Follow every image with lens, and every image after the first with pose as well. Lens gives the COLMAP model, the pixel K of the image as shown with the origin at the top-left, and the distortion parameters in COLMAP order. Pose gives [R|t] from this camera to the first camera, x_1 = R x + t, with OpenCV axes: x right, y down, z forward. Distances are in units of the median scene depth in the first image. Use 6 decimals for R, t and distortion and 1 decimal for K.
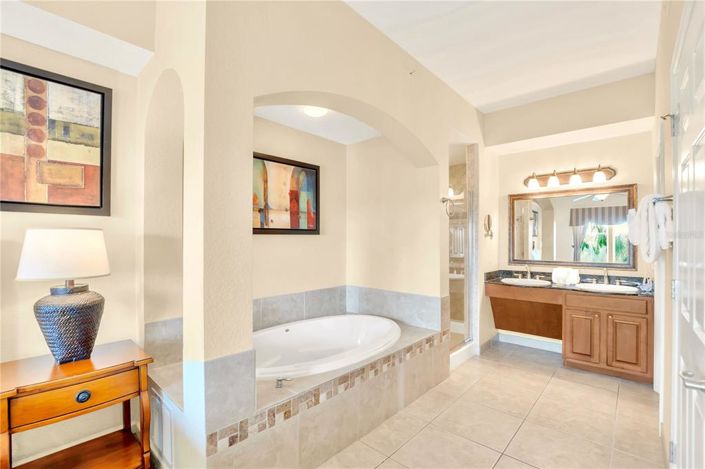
lens RADIAL K [[319.7, 0, 352.4], [0, 319.7, 241.3], [0, 0, 1]] dist [-0.035315, 0.004575]
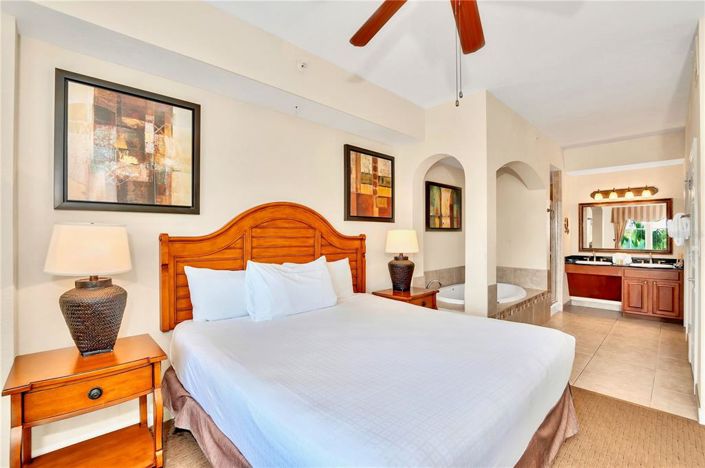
lens RADIAL K [[319.7, 0, 349.4], [0, 319.7, 235.7], [0, 0, 1]] dist [-0.035315, 0.004575]
pose [[0.997926, -0.000072, -0.064369, -0.568273], [0.000107, 1.000000, 0.000543, -0.000454], [0.064368, -0.000549, 0.997926, -0.614623]]
